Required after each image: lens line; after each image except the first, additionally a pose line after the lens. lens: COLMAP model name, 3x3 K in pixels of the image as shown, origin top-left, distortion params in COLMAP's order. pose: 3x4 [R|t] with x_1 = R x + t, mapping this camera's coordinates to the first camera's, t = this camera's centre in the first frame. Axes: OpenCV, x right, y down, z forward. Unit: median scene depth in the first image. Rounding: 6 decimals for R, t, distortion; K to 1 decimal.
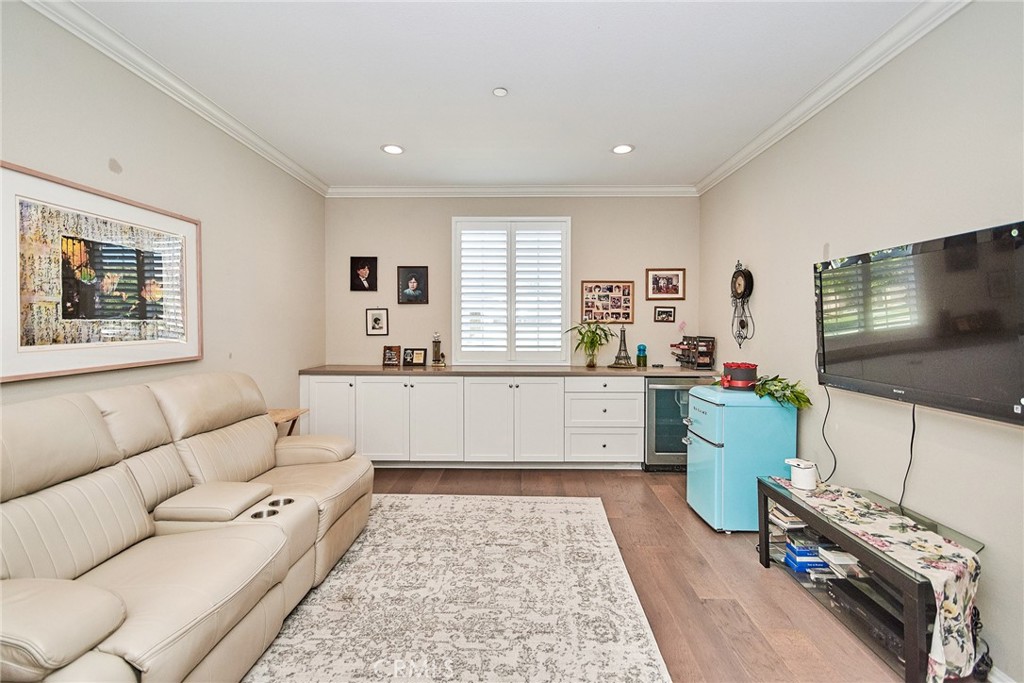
lens RADIAL K [[457.0, 0, 518.8], [0, 457.0, 332.1], [0, 0, 1]] dist [0.013071, -0.005106]
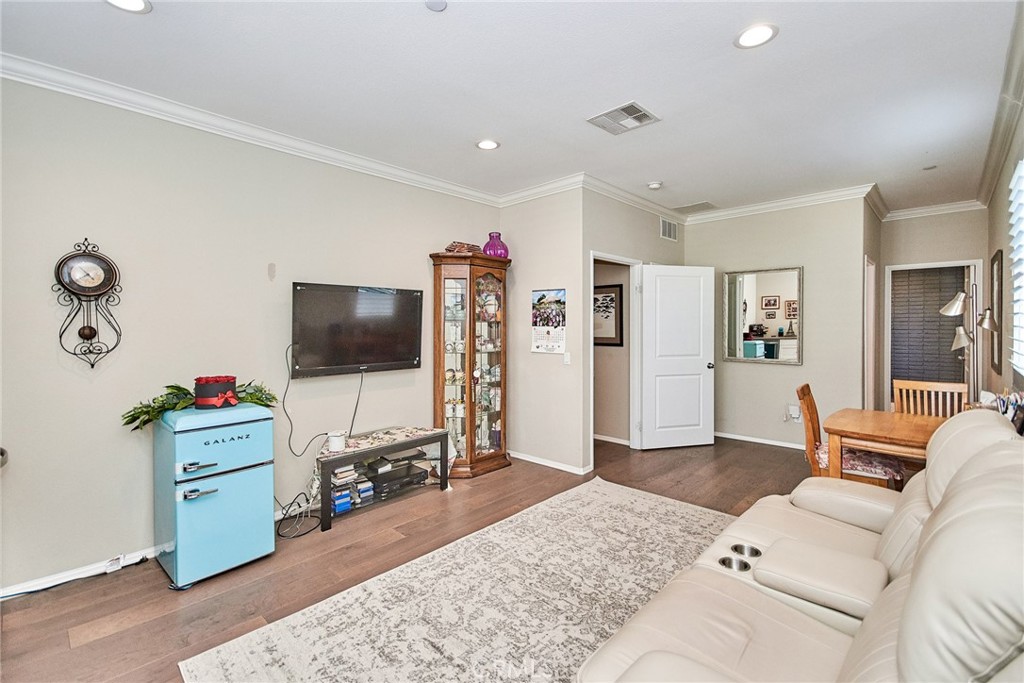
lens RADIAL K [[457.0, 0, 521.4], [0, 457.0, 326.6], [0, 0, 1]] dist [0.013071, -0.005106]
pose [[-0.750102, -0.004678, 0.661306, -0.516708], [0.013312, 0.999666, 0.022170, -0.039381], [-0.661188, 0.025433, -0.749789, 1.234735]]
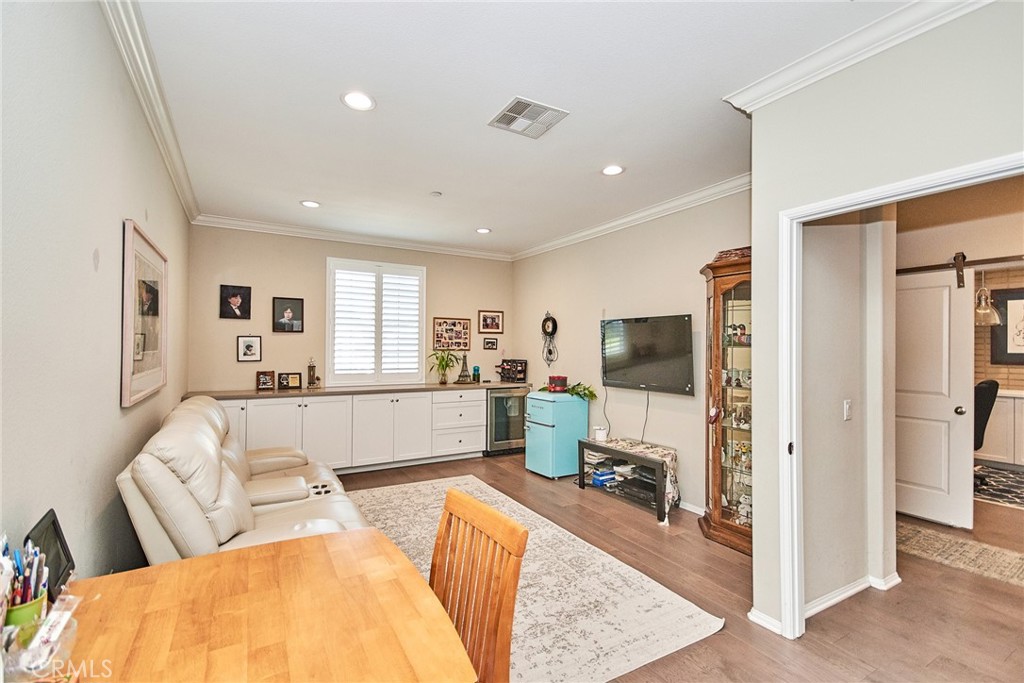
lens RADIAL K [[457.0, 0, 510.3], [0, 457.0, 342.1], [0, 0, 1]] dist [0.013071, -0.005106]
pose [[0.853735, 0.011285, 0.520586, -0.505216], [0.002401, 0.999669, -0.025608, -0.012462], [-0.520703, 0.023113, 0.853425, -0.306500]]
